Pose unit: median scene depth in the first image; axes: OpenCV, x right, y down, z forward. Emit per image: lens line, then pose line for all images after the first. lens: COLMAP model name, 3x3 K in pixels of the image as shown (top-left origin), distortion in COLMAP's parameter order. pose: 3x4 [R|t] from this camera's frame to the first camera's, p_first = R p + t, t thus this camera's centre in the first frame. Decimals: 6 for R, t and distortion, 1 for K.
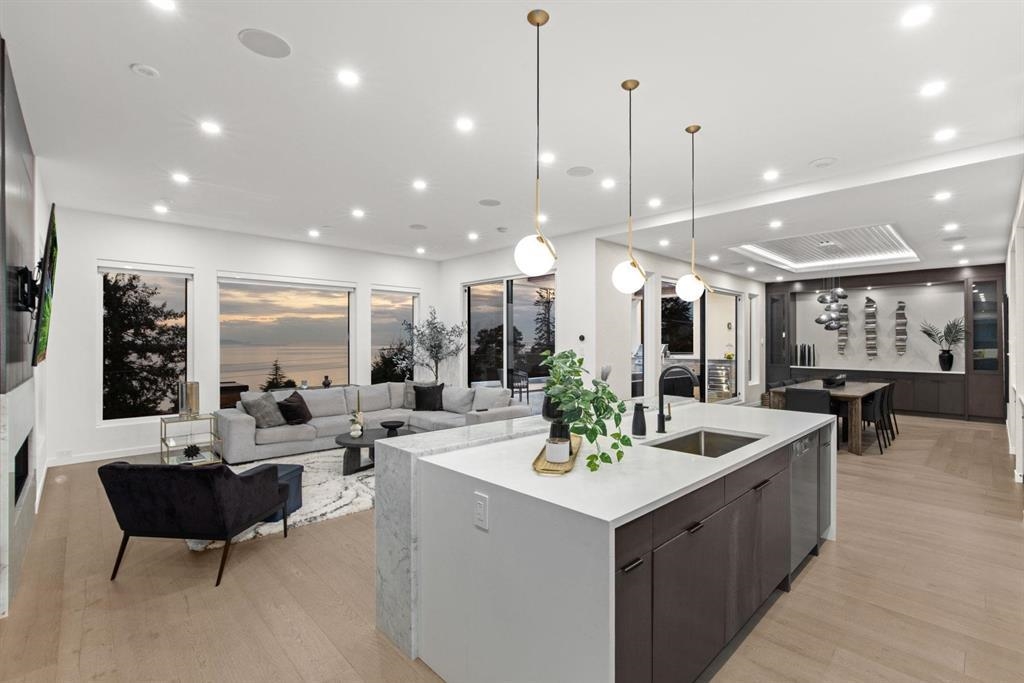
lens RADIAL K [[463.3, 0, 521.2], [0, 463.3, 337.8], [0, 0, 1]] dist [-0.007377, 0.002182]
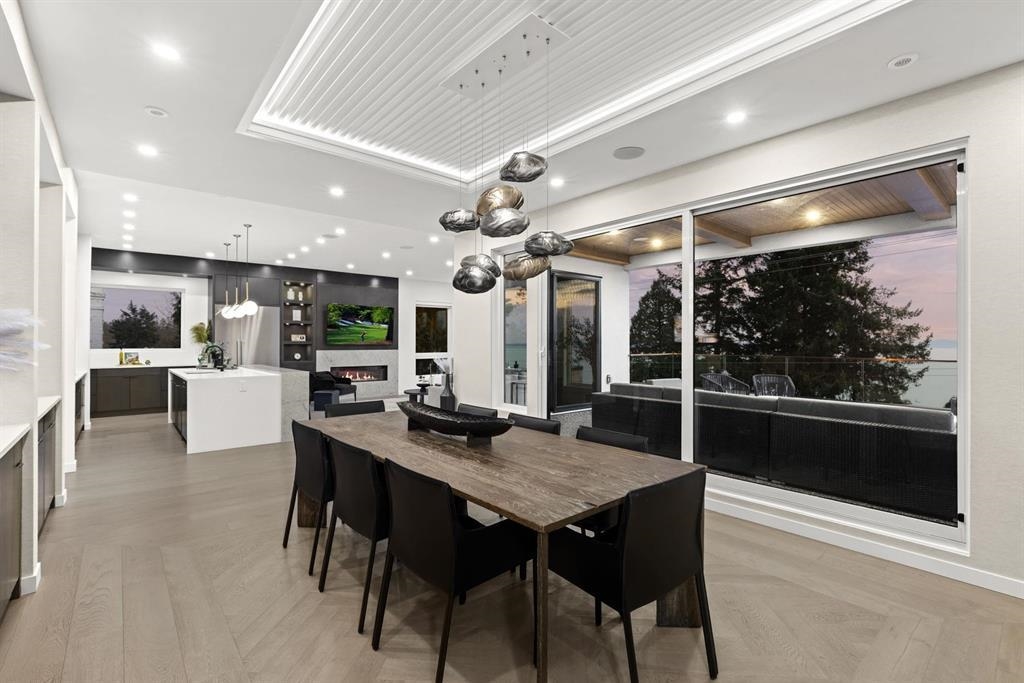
lens RADIAL K [[463.3, 0, 522.9], [0, 463.3, 339.1], [0, 0, 1]] dist [-0.007377, 0.002182]
pose [[-0.041127, -0.003847, -0.999147, 0.876786], [0.003267, 0.999987, -0.003985, 0.012850], [0.999149, -0.003429, -0.041114, 0.867032]]
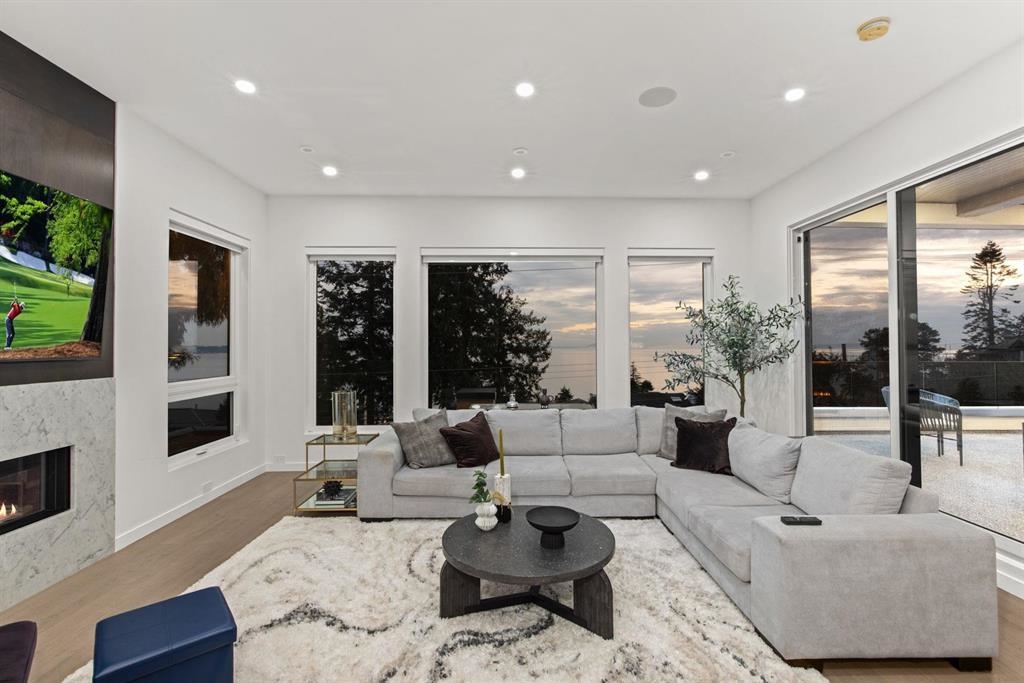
lens RADIAL K [[463.3, 0, 521.4], [0, 463.3, 339.4], [0, 0, 1]] dist [-0.007377, 0.002182]
pose [[0.742593, -0.009338, -0.669678, -0.003933], [0.007091, 0.999956, -0.006081, 0.012512], [0.669706, -0.000233, 0.742627, 0.391843]]
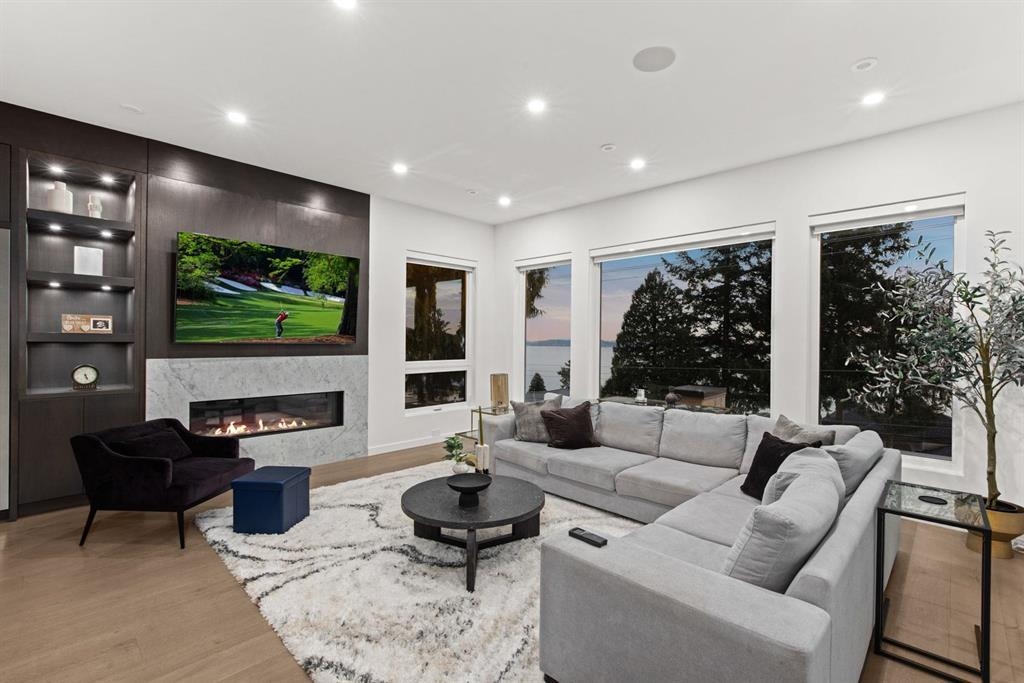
lens RADIAL K [[463.3, 0, 519.6], [0, 463.3, 341.2], [0, 0, 1]] dist [-0.007377, 0.002182]
pose [[0.043171, 0.003879, -0.999060, 0.144074], [-0.002690, 0.999989, 0.003767, 0.016296], [0.999064, 0.002525, 0.043181, 0.616401]]
